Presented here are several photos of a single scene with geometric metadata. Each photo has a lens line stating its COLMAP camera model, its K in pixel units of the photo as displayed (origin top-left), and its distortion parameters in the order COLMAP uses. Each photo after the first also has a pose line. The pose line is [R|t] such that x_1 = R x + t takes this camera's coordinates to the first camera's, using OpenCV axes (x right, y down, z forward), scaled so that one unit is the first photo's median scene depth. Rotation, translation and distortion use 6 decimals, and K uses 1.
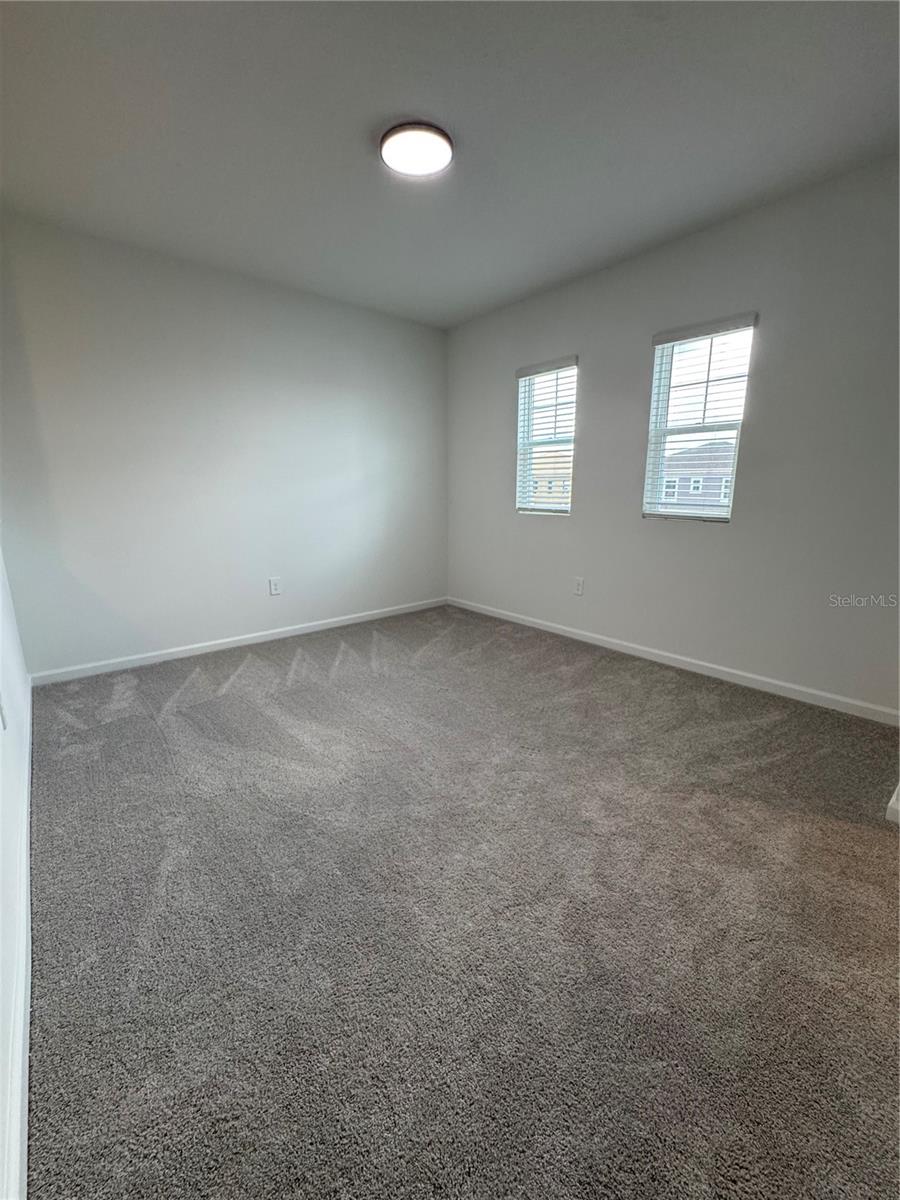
lens RADIAL K [[487.4, 0, 454.8], [0, 487.4, 601.6], [0, 0, 1]] dist [-0.003554, 0.000448]
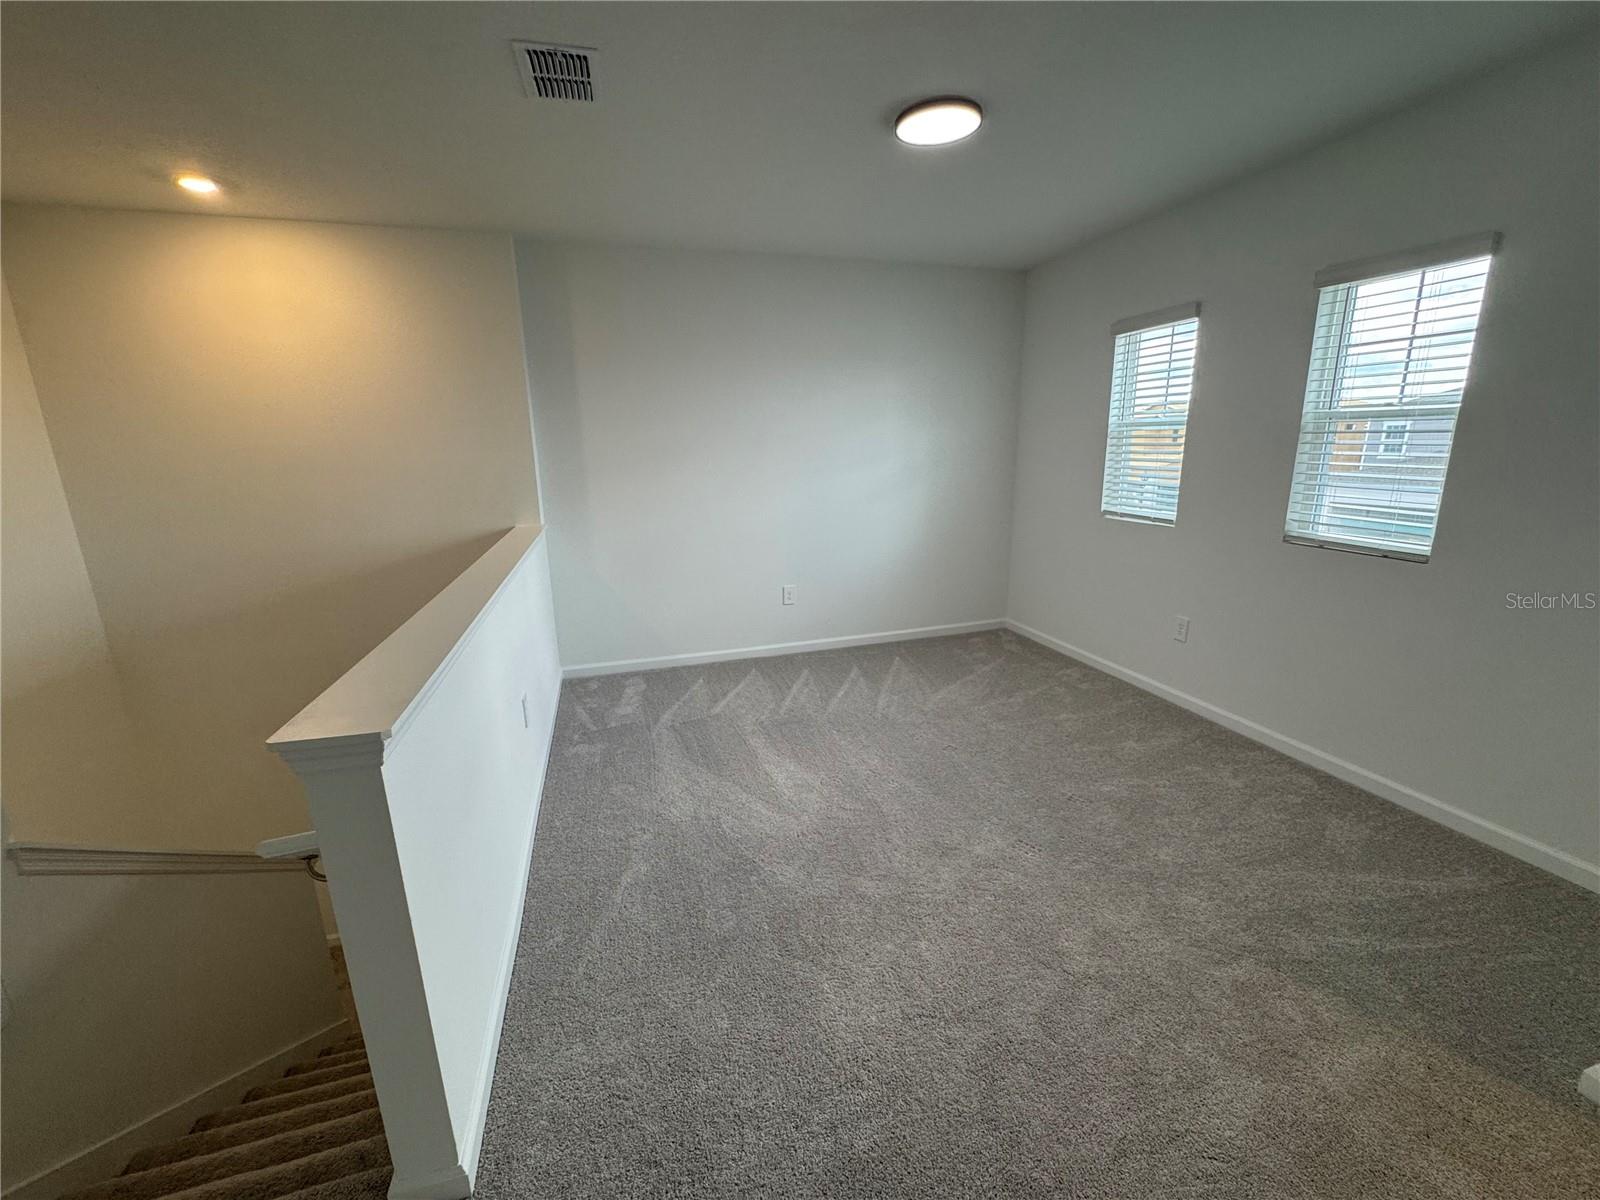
lens RADIAL K [[649.9, 0, 800.0], [0, 649.9, 600.0], [0, 0, 1]] dist [-0.003554, 0.000448]
pose [[0.914483, 0.081029, -0.396428, 0.155450], [-0.073819, 0.996711, 0.033440, -0.083085], [0.397834, -0.001317, 0.917457, -0.098269]]
